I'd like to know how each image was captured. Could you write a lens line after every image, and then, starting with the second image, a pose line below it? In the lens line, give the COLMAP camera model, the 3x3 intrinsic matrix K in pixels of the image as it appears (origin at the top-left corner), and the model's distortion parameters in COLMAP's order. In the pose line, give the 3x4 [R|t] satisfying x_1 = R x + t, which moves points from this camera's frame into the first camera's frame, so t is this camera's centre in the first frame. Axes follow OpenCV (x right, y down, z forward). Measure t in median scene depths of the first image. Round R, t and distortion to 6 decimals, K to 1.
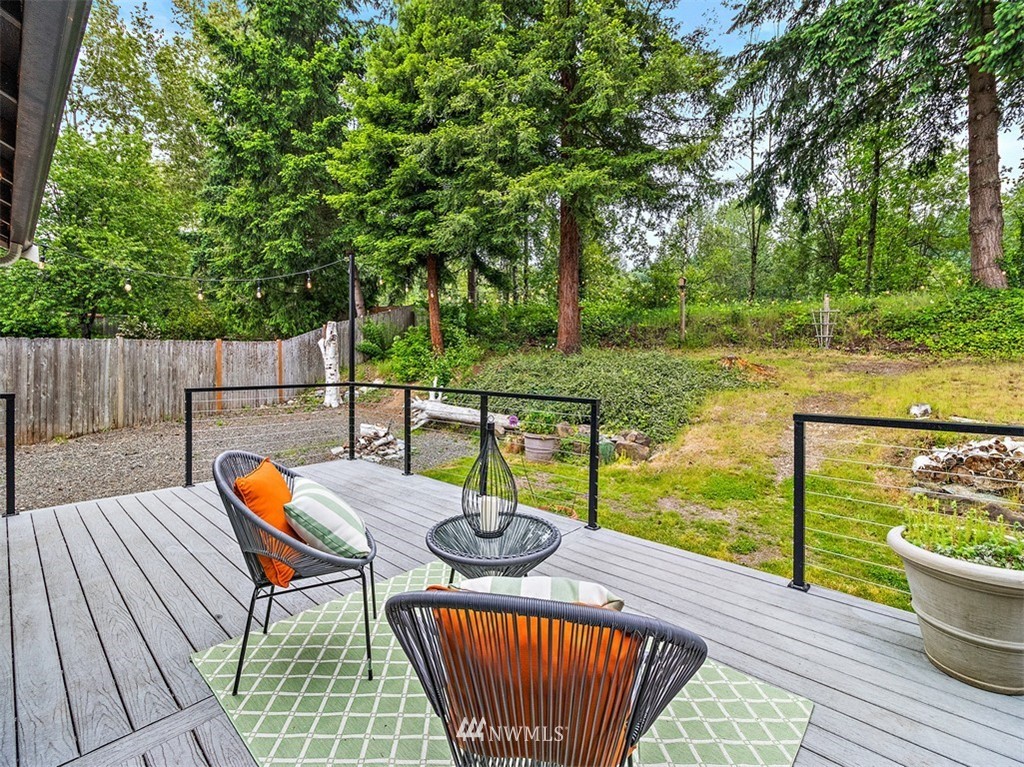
lens RADIAL K [[474.0, 0, 520.7], [0, 474.0, 362.9], [0, 0, 1]] dist [-0.000545, 0.000050]
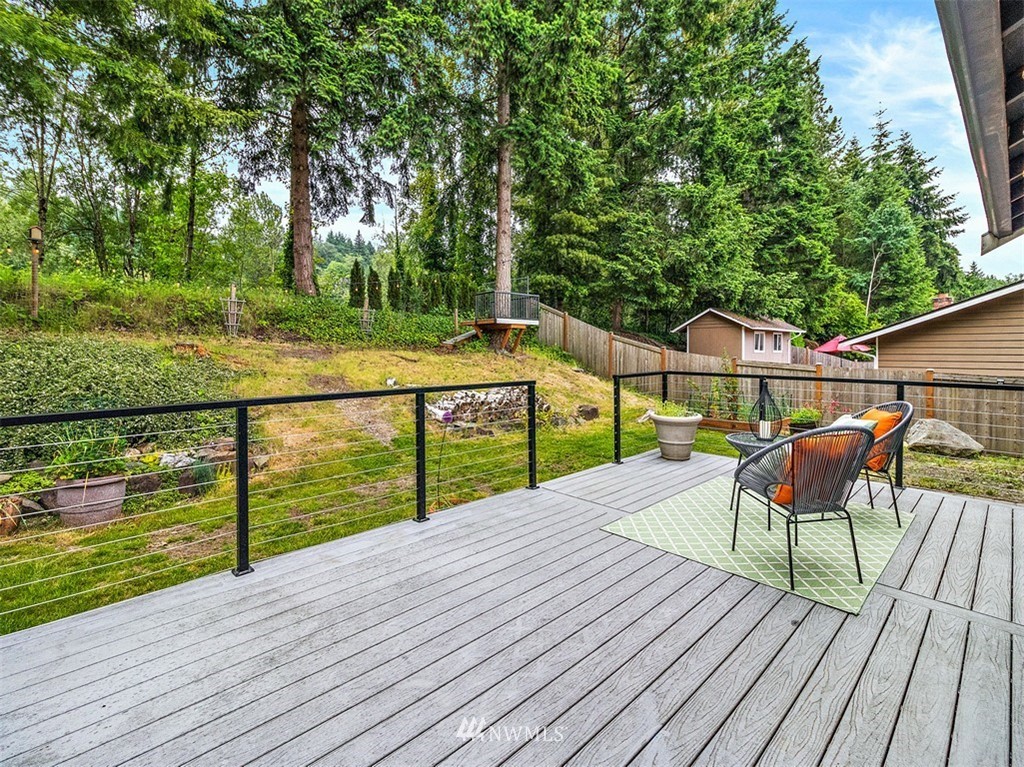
lens RADIAL K [[474.0, 0, 520.7], [0, 474.0, 362.9], [0, 0, 1]] dist [-0.000545, 0.000050]
pose [[0.068078, -0.034963, 0.997067, -1.334550], [0.008353, 0.999371, 0.034473, -0.006727], [-0.997645, 0.005981, 0.068327, 1.240167]]
